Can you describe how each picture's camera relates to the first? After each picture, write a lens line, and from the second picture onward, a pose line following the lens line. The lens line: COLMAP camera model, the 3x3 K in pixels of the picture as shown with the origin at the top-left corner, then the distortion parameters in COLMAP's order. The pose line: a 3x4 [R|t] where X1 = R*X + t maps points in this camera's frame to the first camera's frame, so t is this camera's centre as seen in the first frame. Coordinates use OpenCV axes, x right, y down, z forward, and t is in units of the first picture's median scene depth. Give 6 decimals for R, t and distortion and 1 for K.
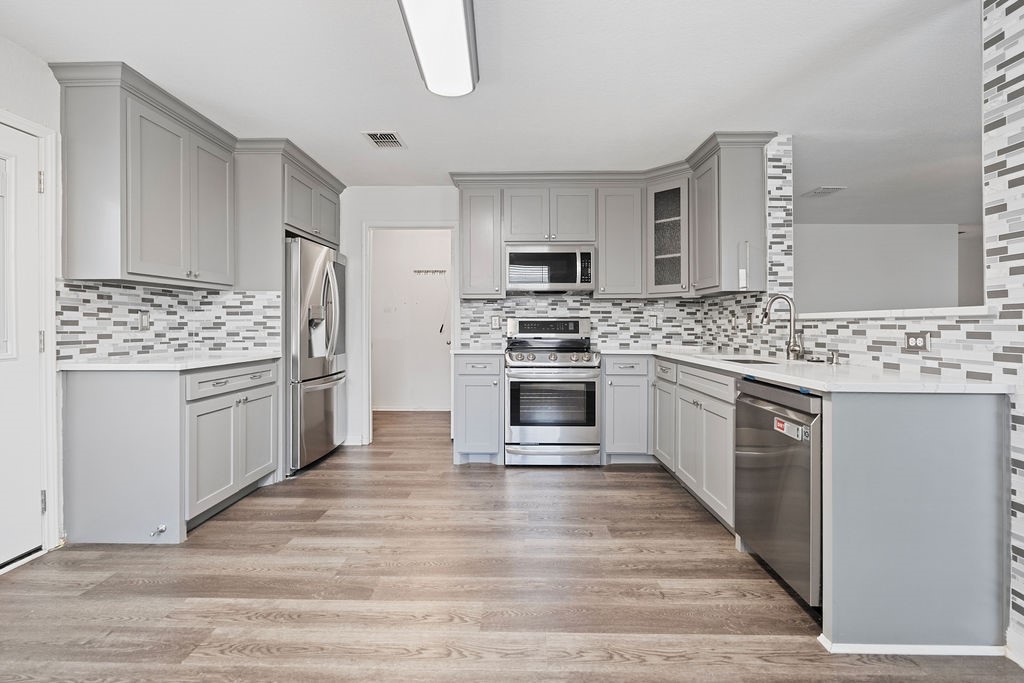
lens RADIAL K [[454.2, 0, 511.6], [0, 454.2, 322.0], [0, 0, 1]] dist [-0.003918, -0.000111]
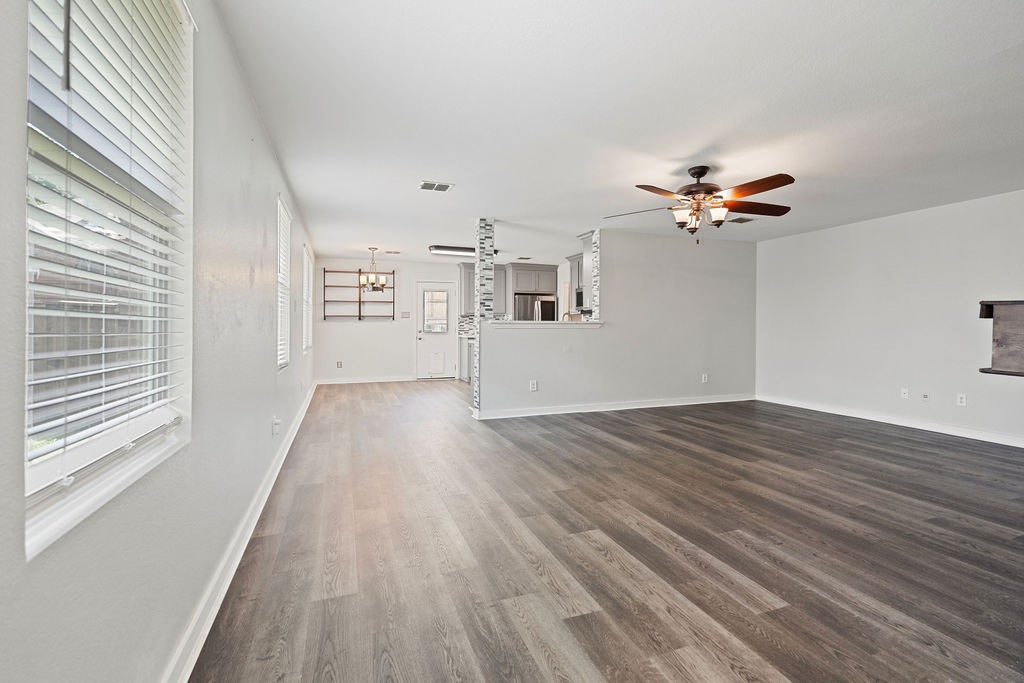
lens RADIAL K [[454.2, 0, 516.3], [0, 454.2, 332.7], [0, 0, 1]] dist [-0.003918, -0.000111]
pose [[0.370934, 0.014222, -0.928551, 2.300236], [0.001956, 0.999869, 0.016096, 0.000262], [0.928657, -0.007787, 0.370857, -0.053940]]
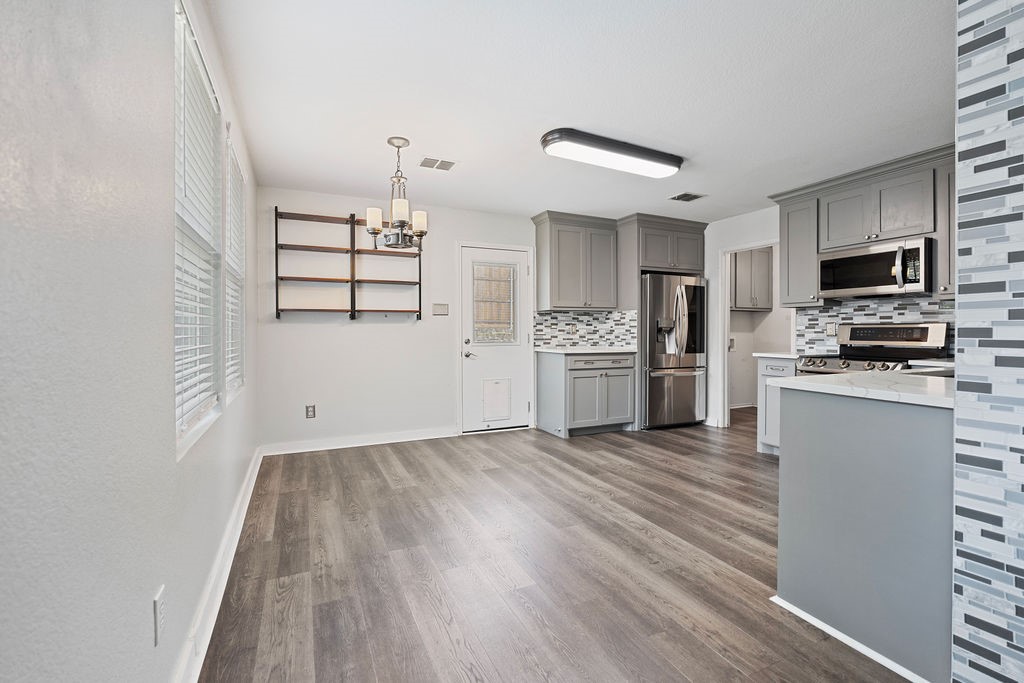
lens RADIAL K [[454.2, 0, 518.6], [0, 454.2, 326.5], [0, 0, 1]] dist [-0.003918, -0.000111]
pose [[0.450881, -0.008660, -0.892542, 0.742214], [0.004294, 0.999962, -0.007533, -0.000498], [0.892574, -0.000436, 0.450901, -0.078791]]
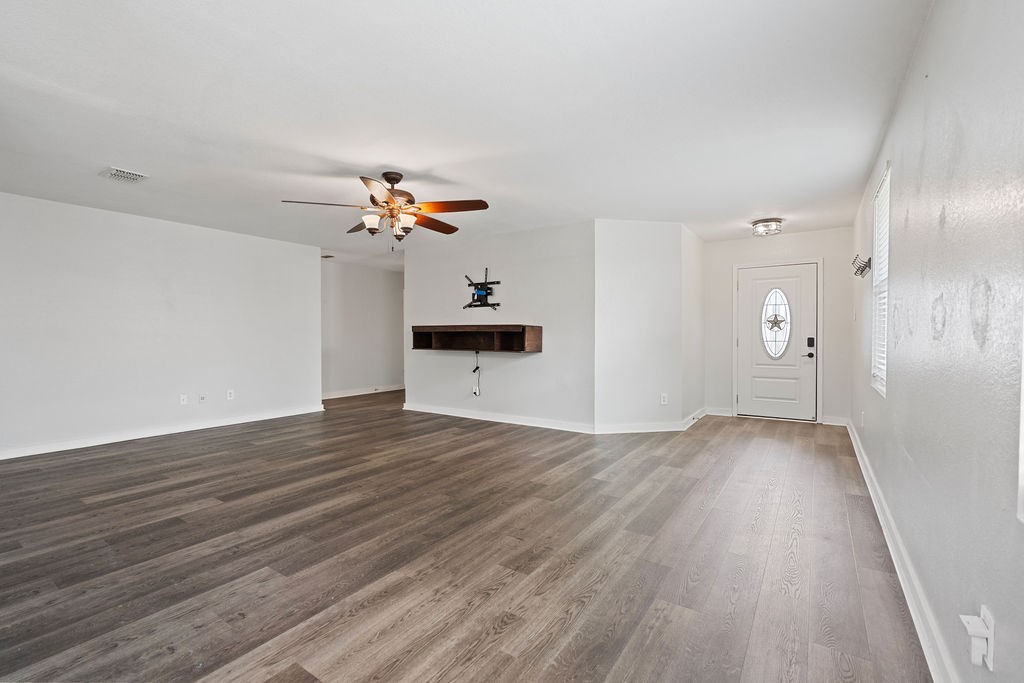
lens RADIAL K [[454.2, 0, 510.7], [0, 454.2, 343.3], [0, 0, 1]] dist [-0.003918, -0.000111]
pose [[0.549497, -0.018795, 0.835284, 0.535378], [-0.000962, 0.999732, 0.023128, -0.000816], [-0.835495, -0.013512, 0.549332, -0.073844]]
